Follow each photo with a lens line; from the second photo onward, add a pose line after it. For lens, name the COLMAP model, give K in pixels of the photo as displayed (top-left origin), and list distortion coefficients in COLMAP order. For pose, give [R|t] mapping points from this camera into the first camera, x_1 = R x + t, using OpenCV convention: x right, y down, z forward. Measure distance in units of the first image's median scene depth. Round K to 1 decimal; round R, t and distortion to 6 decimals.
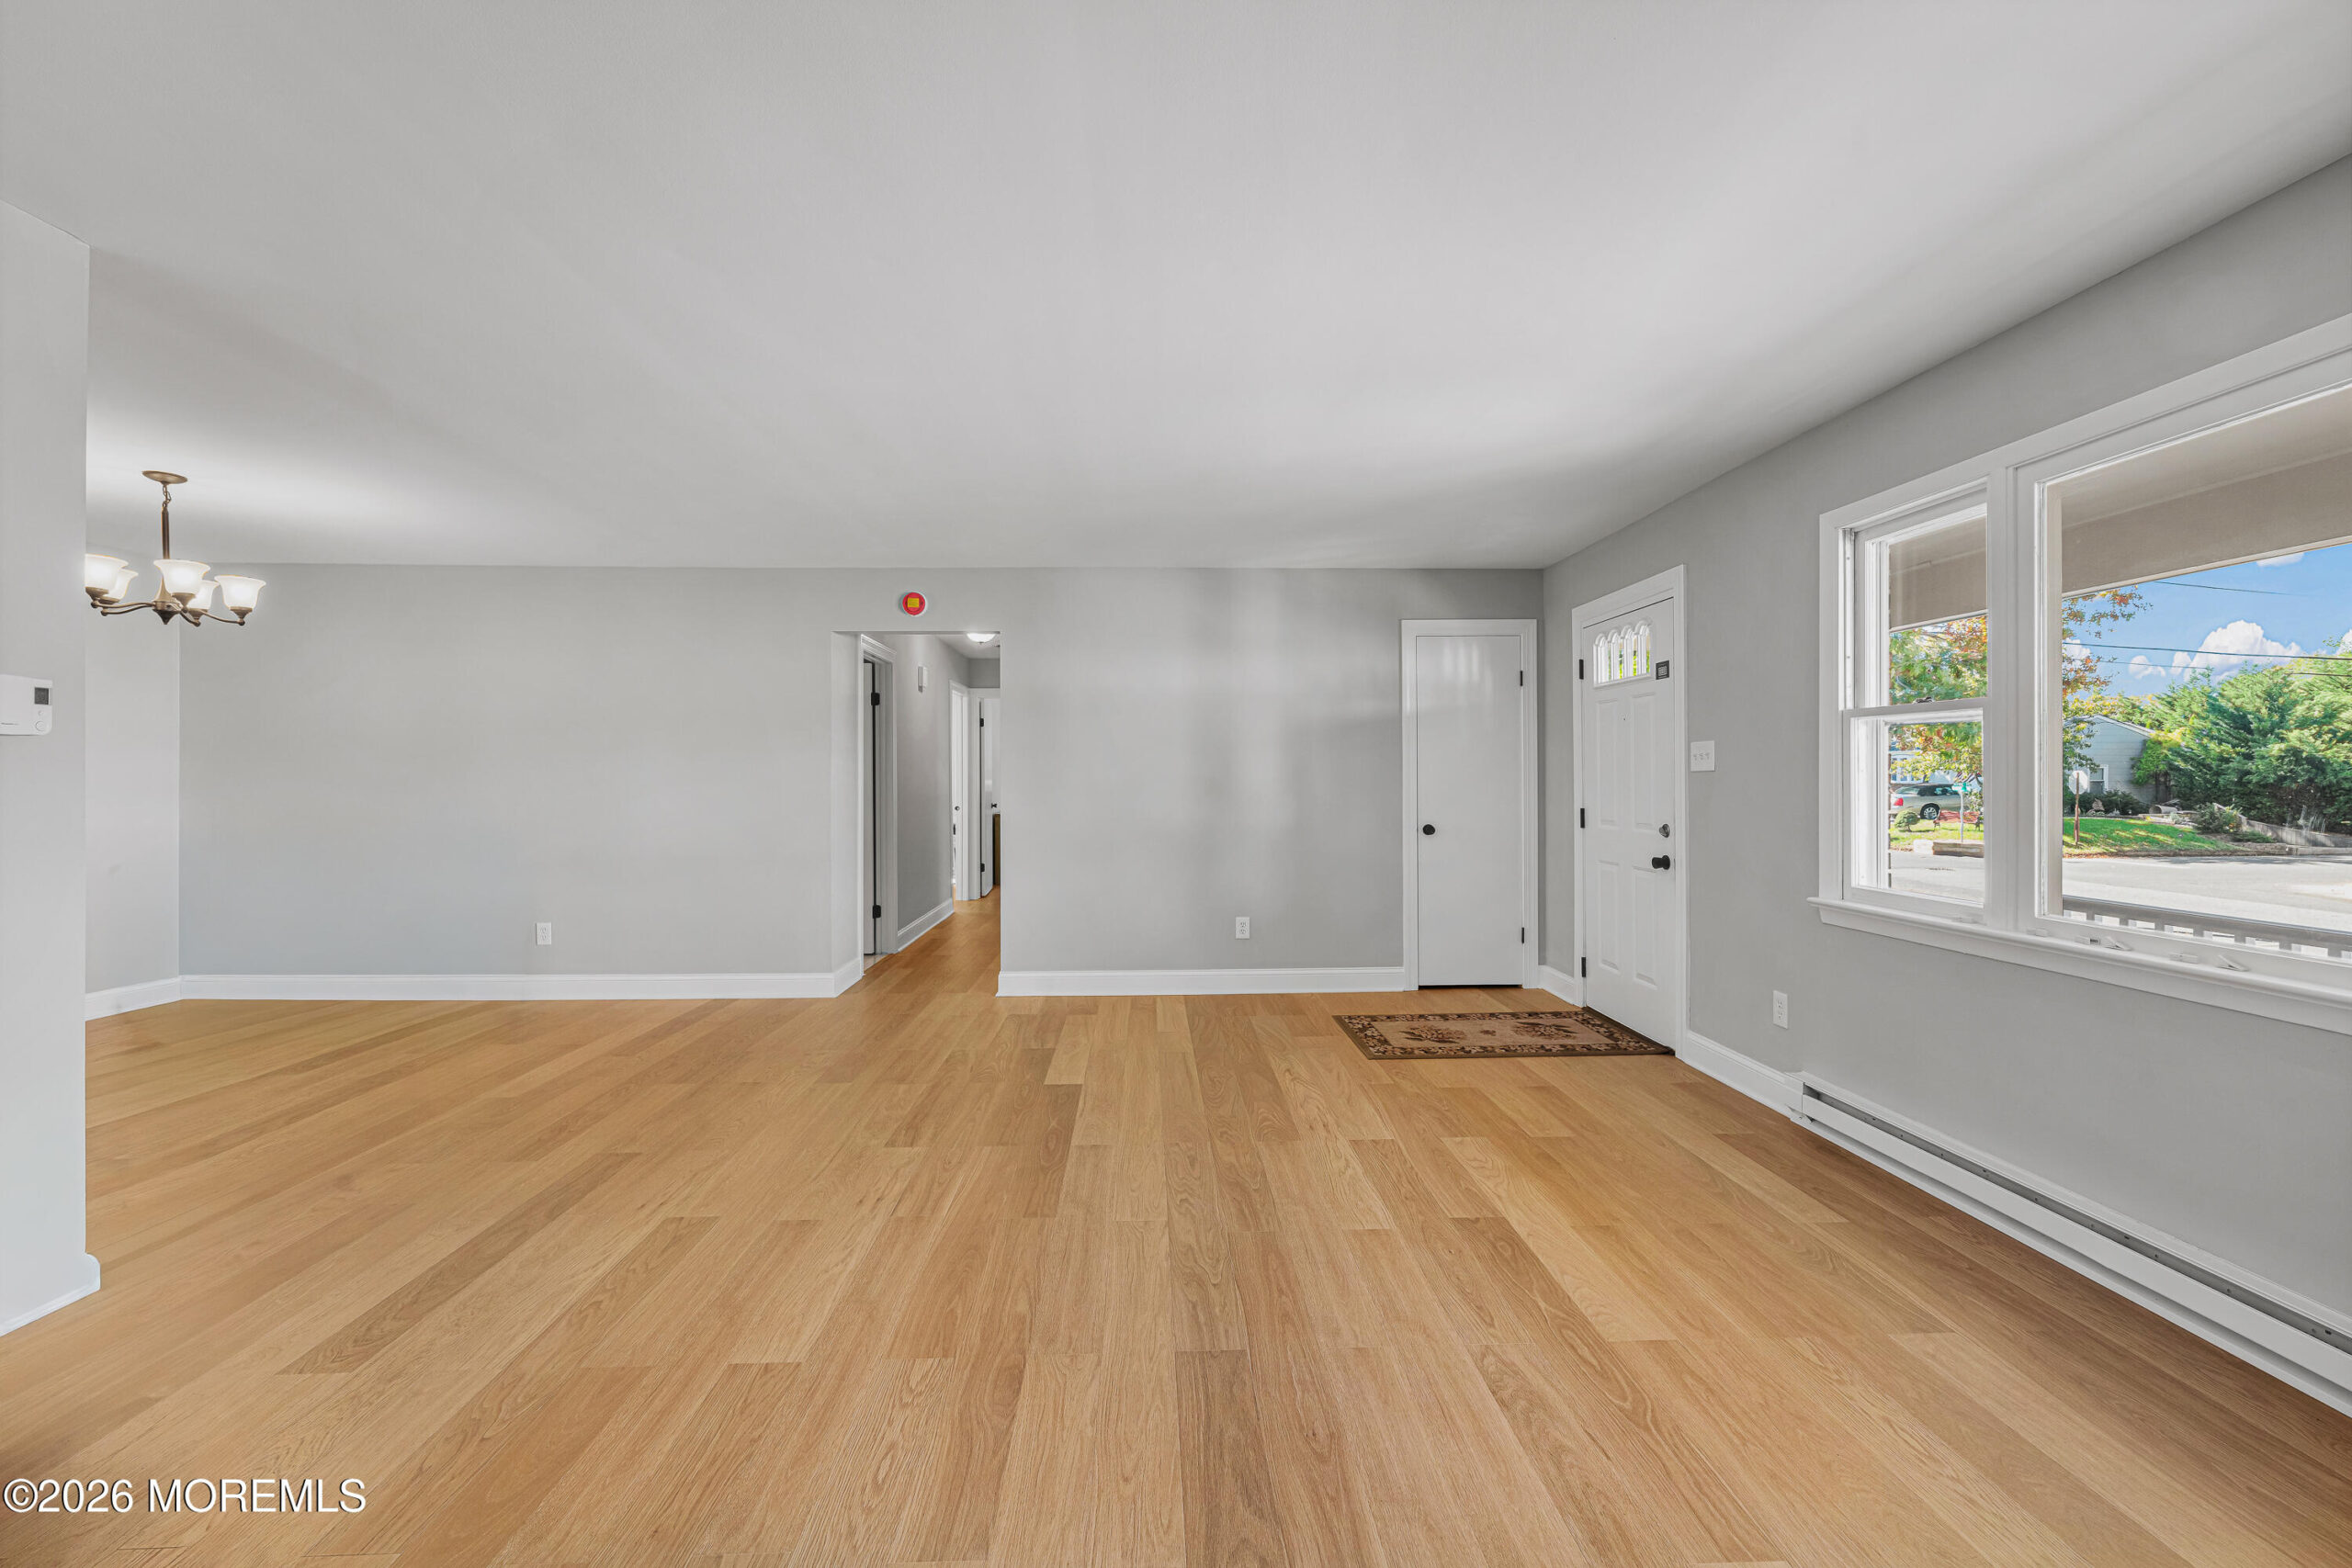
lens RADIAL K [[982.5, 0, 1171.8], [0, 982.5, 783.2], [0, 0, 1]] dist [-0.001986, -0.000108]
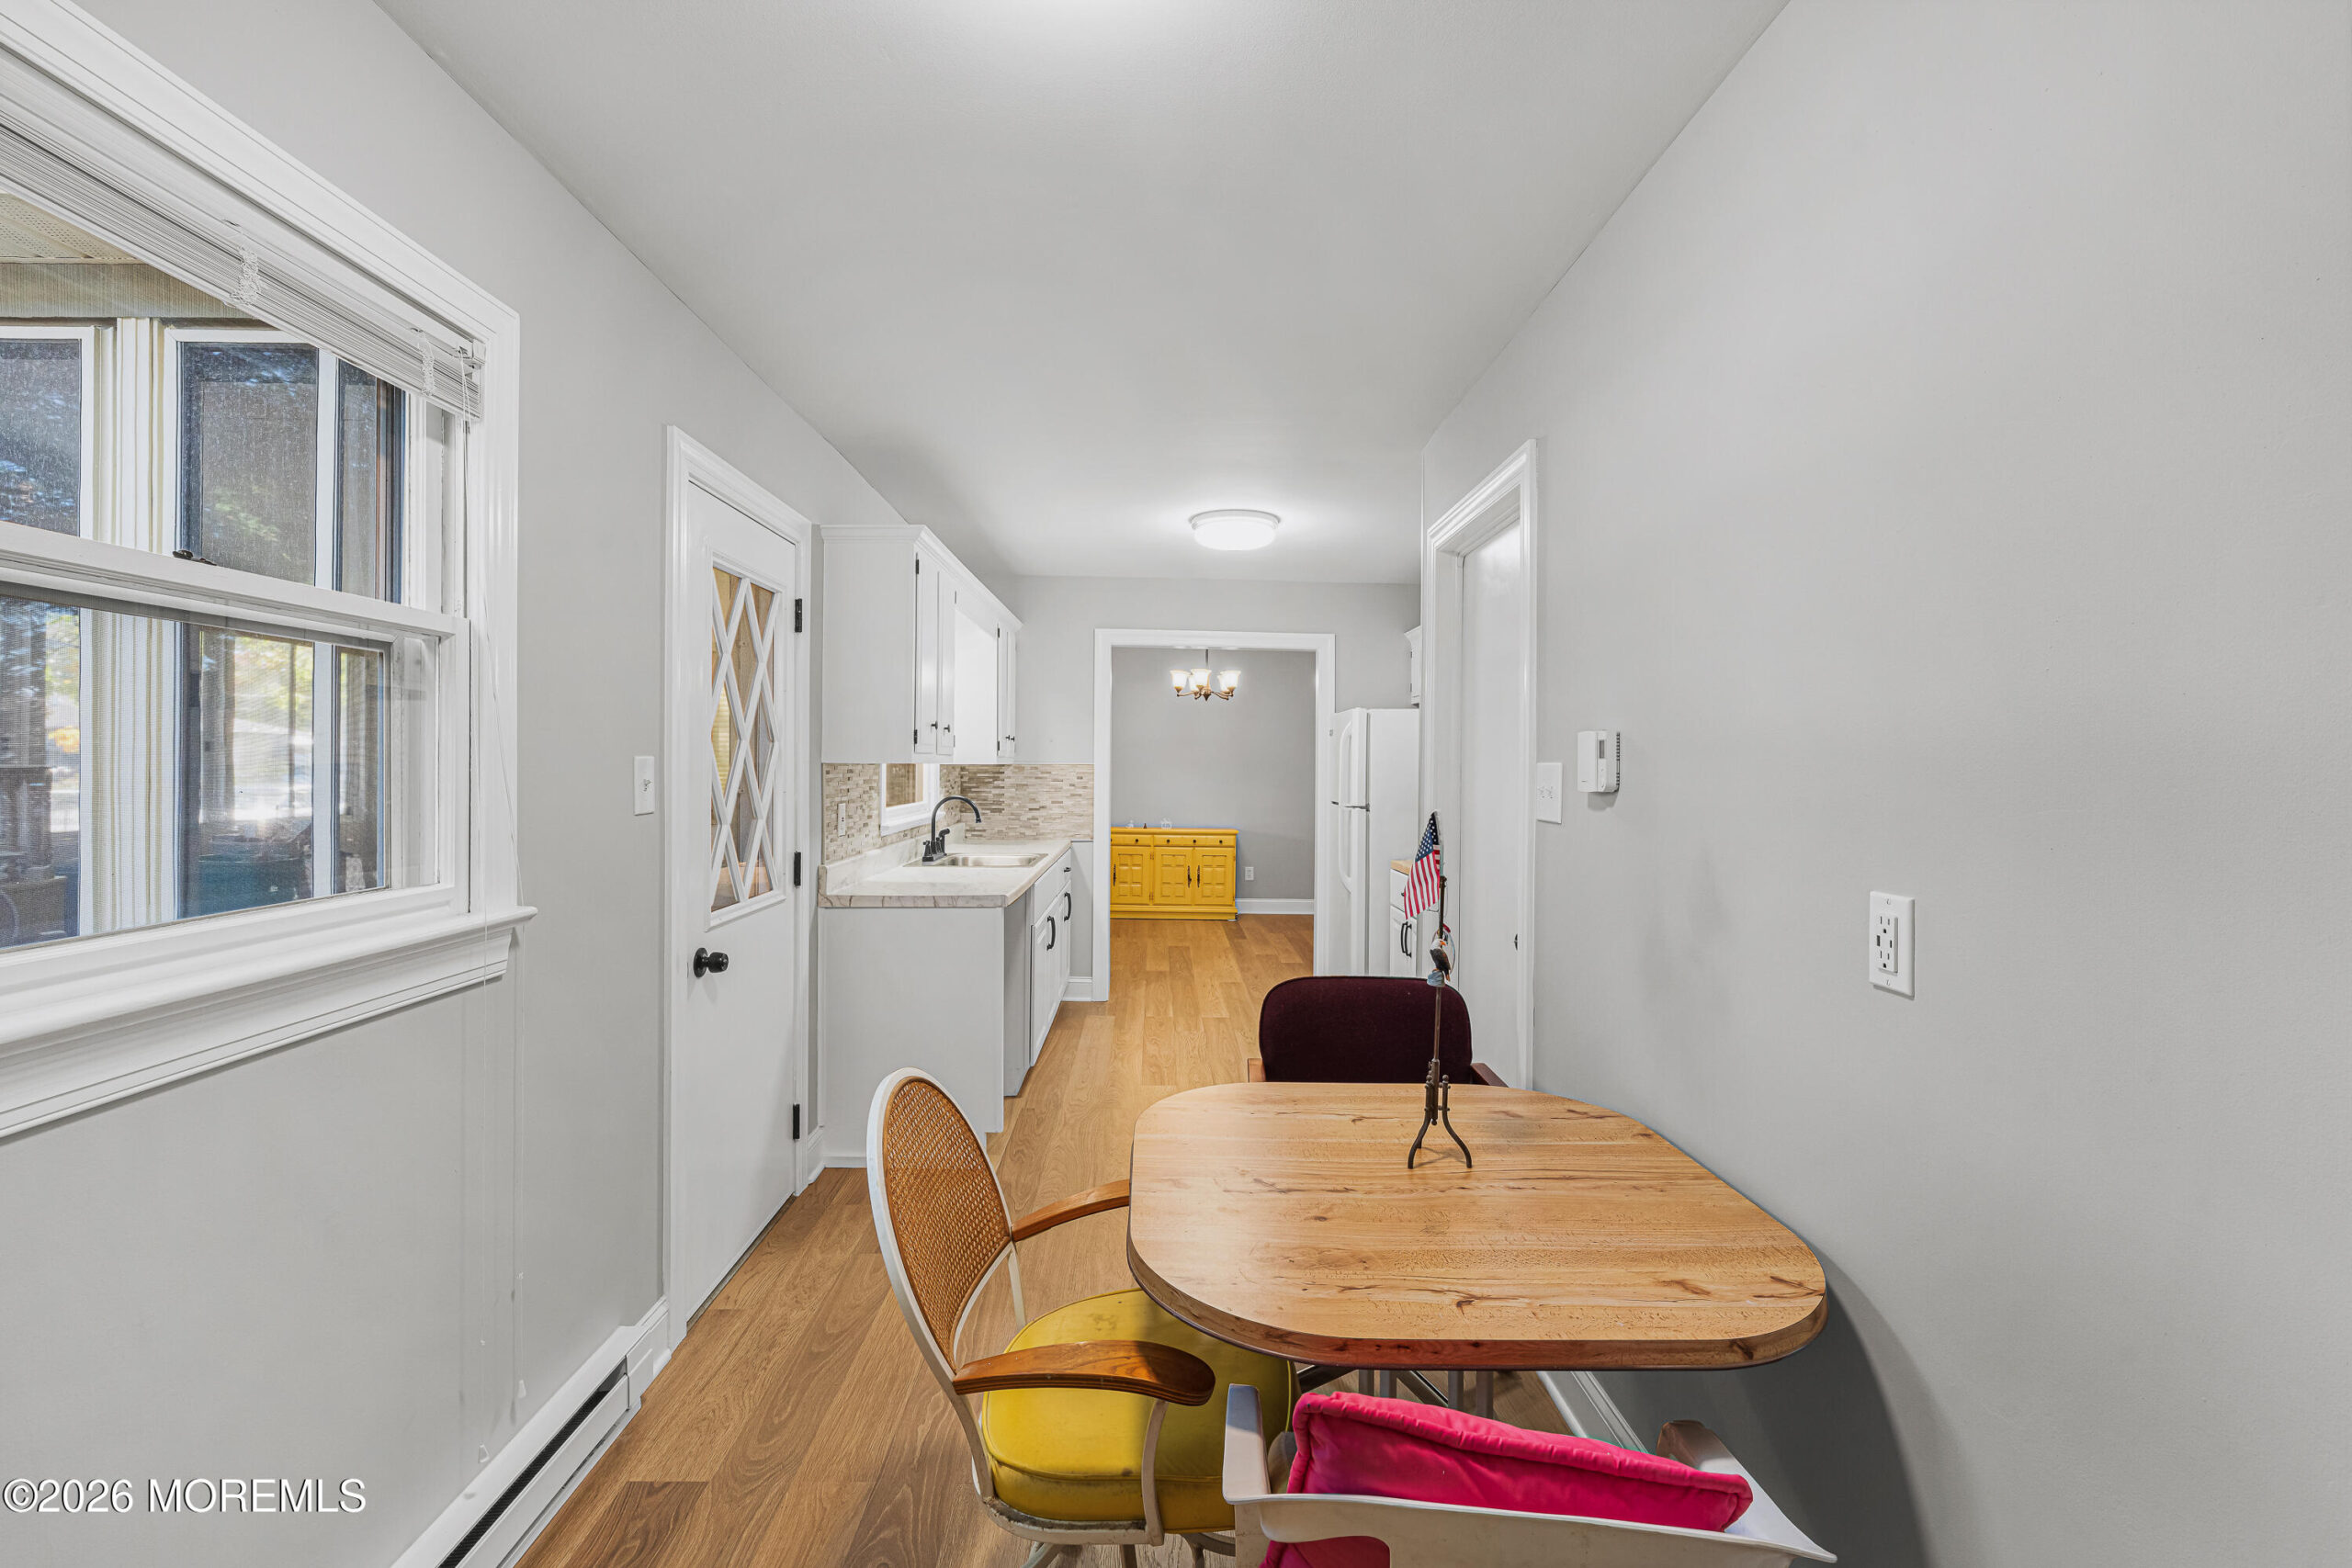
lens RADIAL K [[1023.9, 0, 1169.7], [0, 1023.9, 774.1], [0, 0, 1]] dist [0.000273, -0.000217]
pose [[0.999840, 0.011399, -0.013805, -1.248244], [-0.011322, 0.999920, 0.005644, -0.033231], [0.013868, -0.005487, 0.999889, -1.165363]]
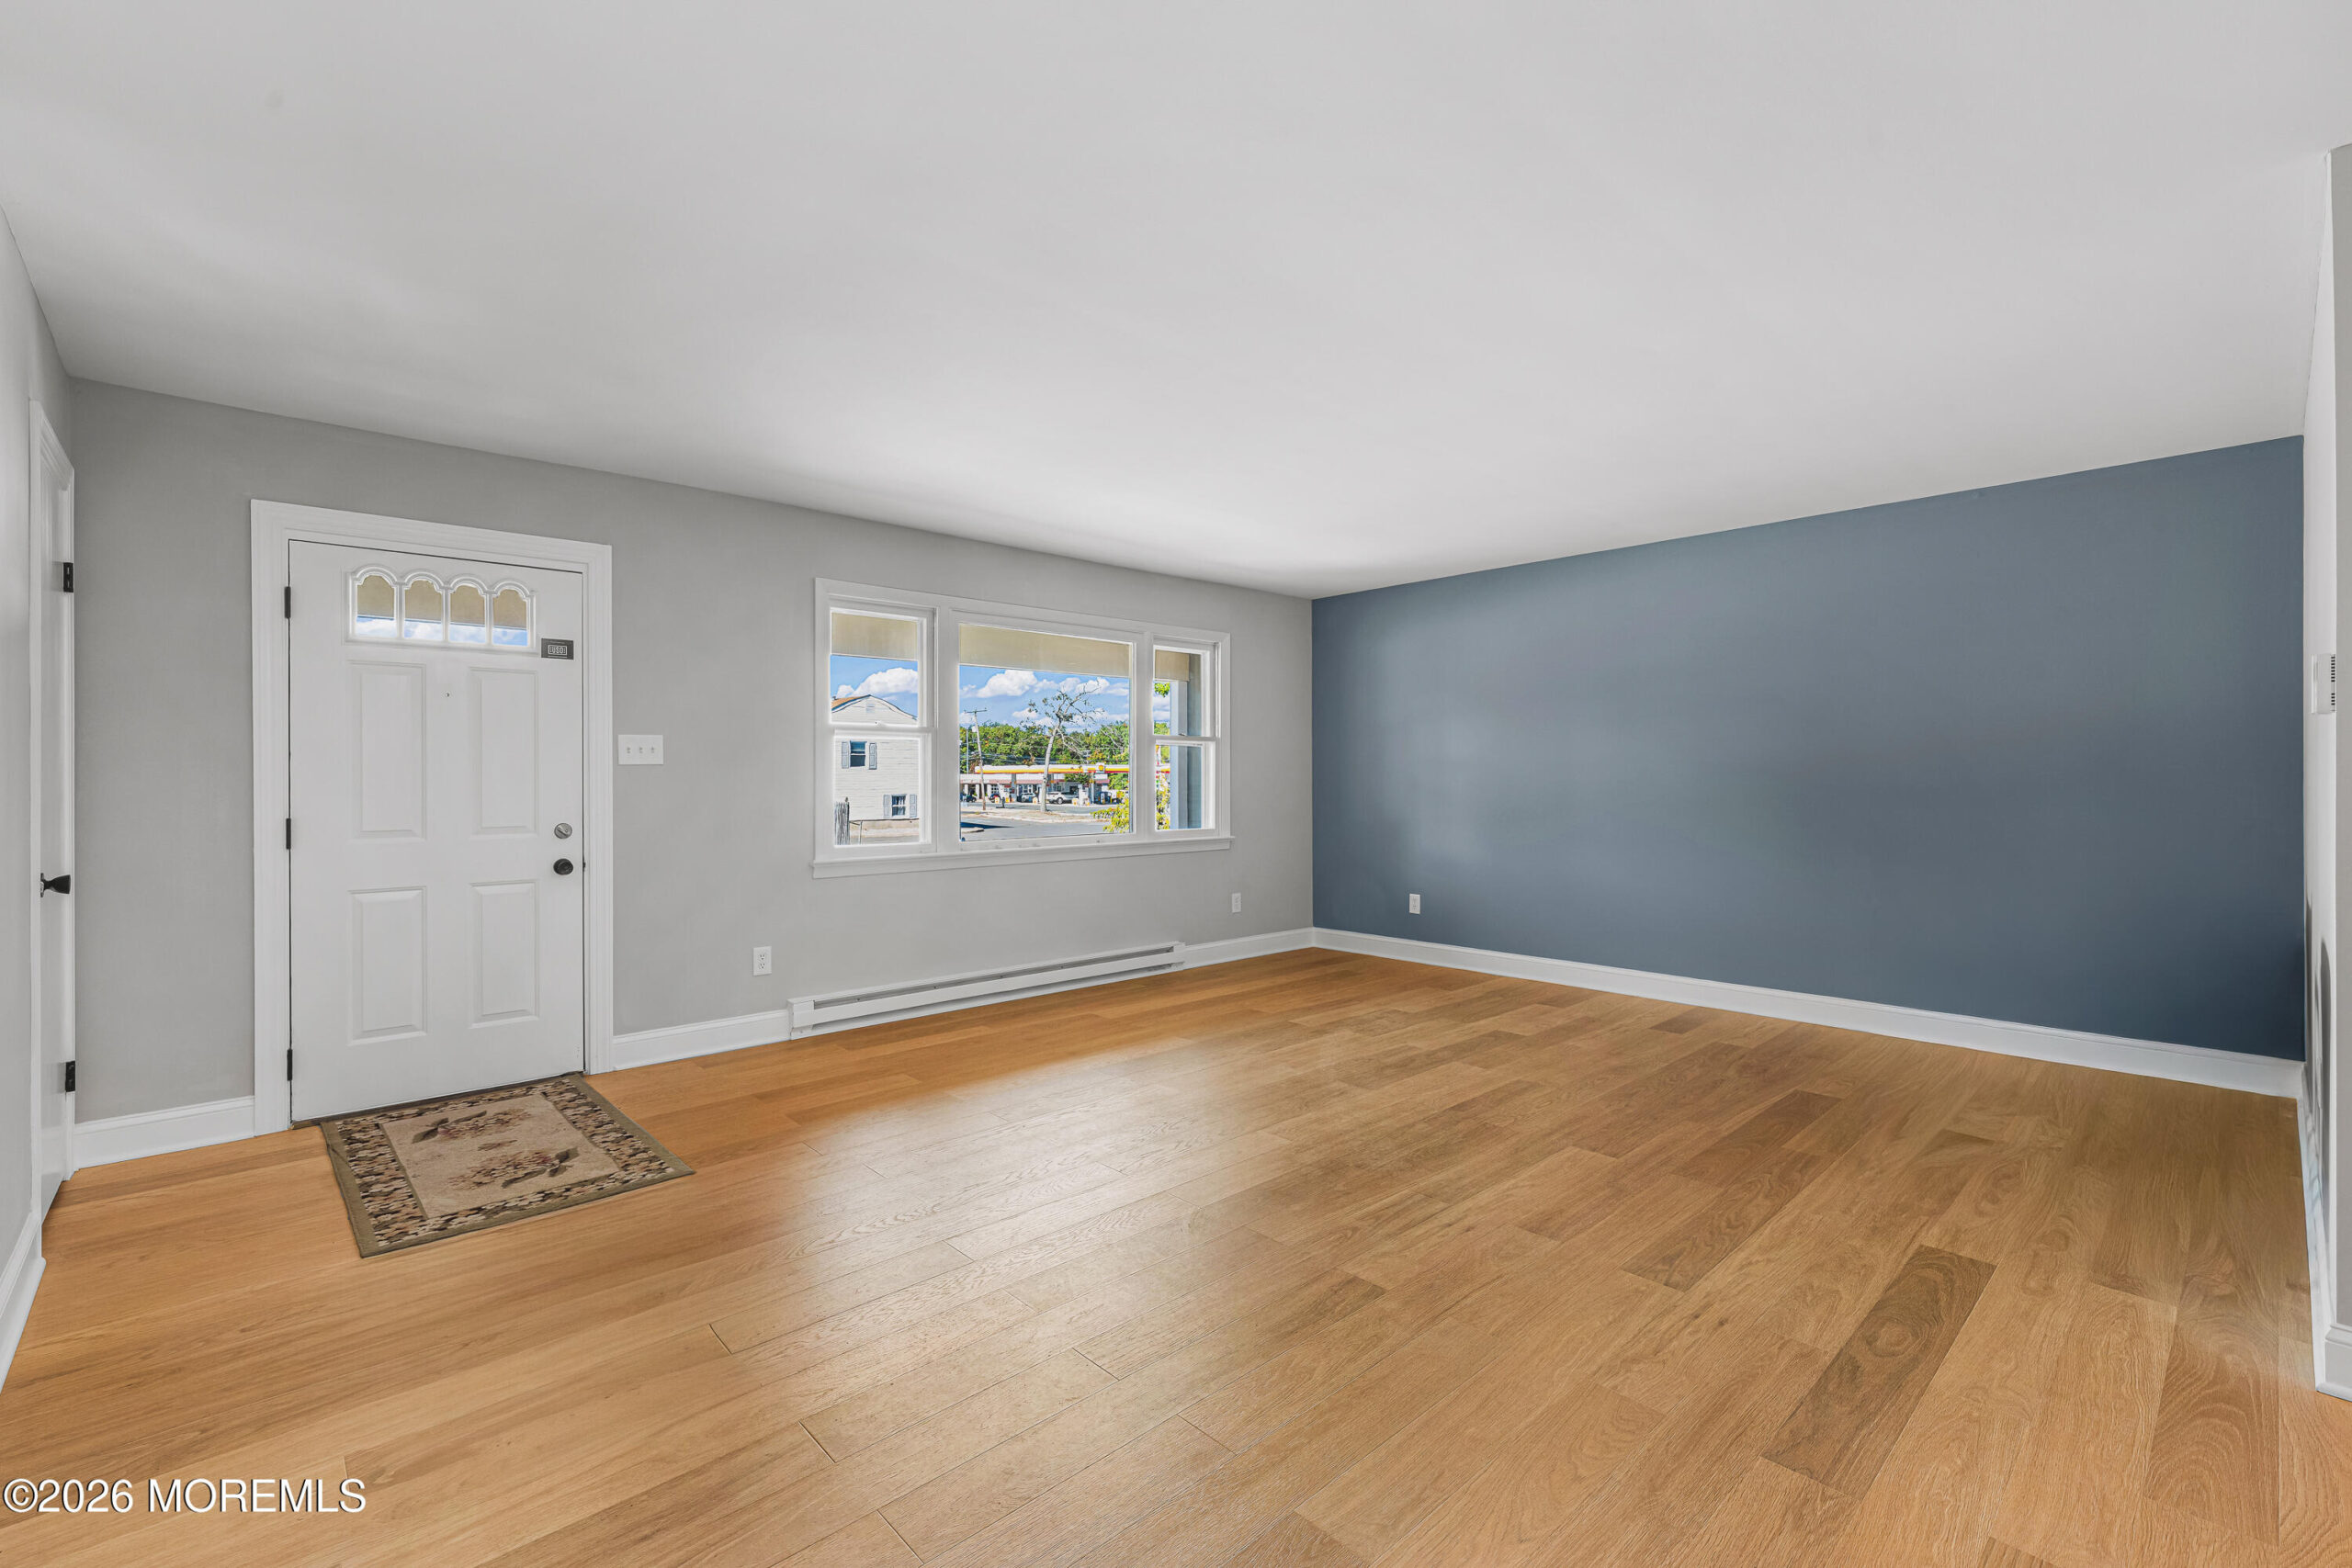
lens RADIAL K [[1023.8, 0, 1176.0], [0, 1023.8, 784.0], [0, 0, 1]] dist [-0.000717, 0.000387]
pose [[-0.658517, -0.002692, 0.752561, -0.730107], [0.008858, 0.999897, 0.011328, 0.000583], [-0.752514, 0.014126, -0.658425, 1.563484]]
